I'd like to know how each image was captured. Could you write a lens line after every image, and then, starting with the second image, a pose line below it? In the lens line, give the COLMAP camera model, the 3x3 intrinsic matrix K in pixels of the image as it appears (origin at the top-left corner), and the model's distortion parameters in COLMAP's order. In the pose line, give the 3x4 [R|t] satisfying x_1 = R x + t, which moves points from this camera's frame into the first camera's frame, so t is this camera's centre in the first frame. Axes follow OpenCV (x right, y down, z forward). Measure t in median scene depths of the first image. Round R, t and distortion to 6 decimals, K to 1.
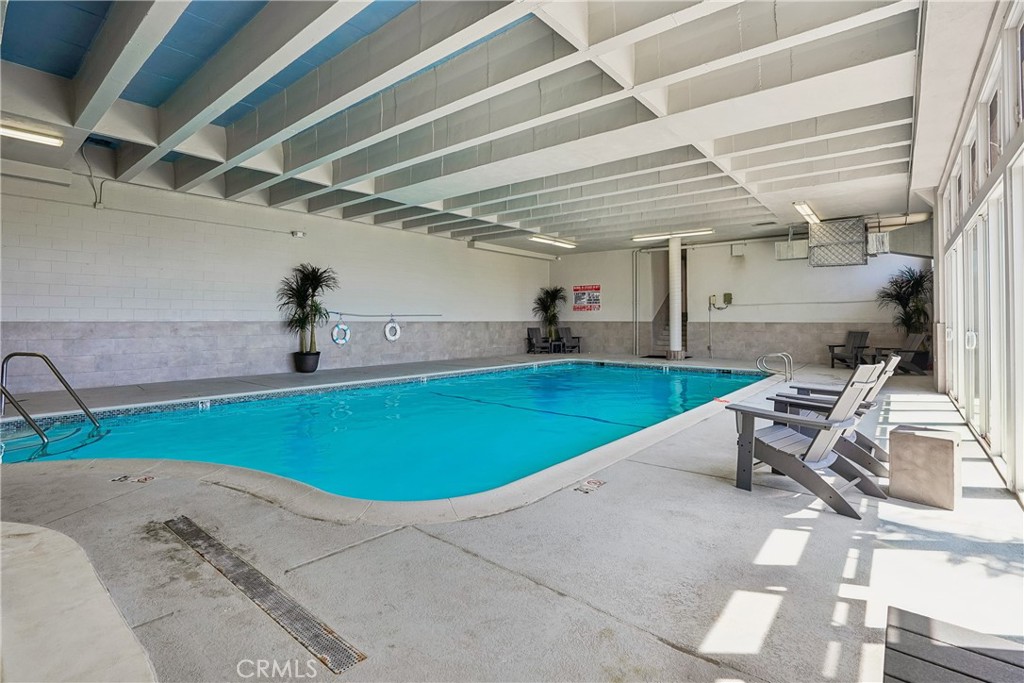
lens RADIAL K [[481.8, 0, 508.8], [0, 481.8, 327.6], [0, 0, 1]] dist [-0.071269, 0.033860]
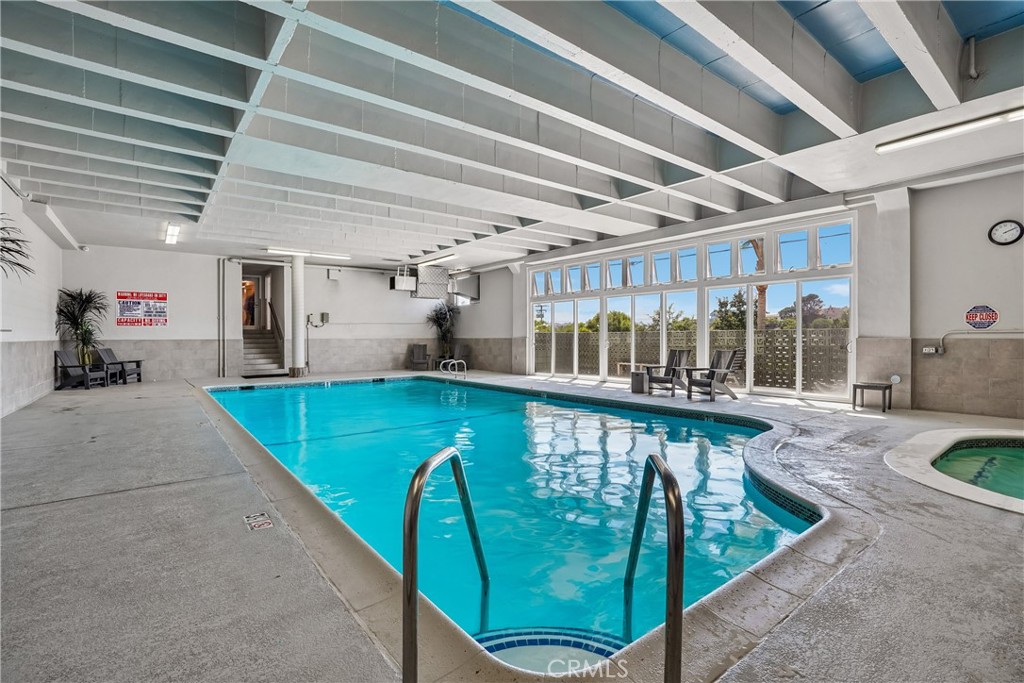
lens RADIAL K [[463.2, 0, 512.0], [0, 463.2, 341.5], [0, 0, 1]] dist [-0.085858, 0.028304]
pose [[0.210825, -0.013081, 0.977436, -0.407625], [0.017897, 0.999795, 0.009520, -0.006628], [-0.977360, 0.015486, 0.211016, 0.293283]]
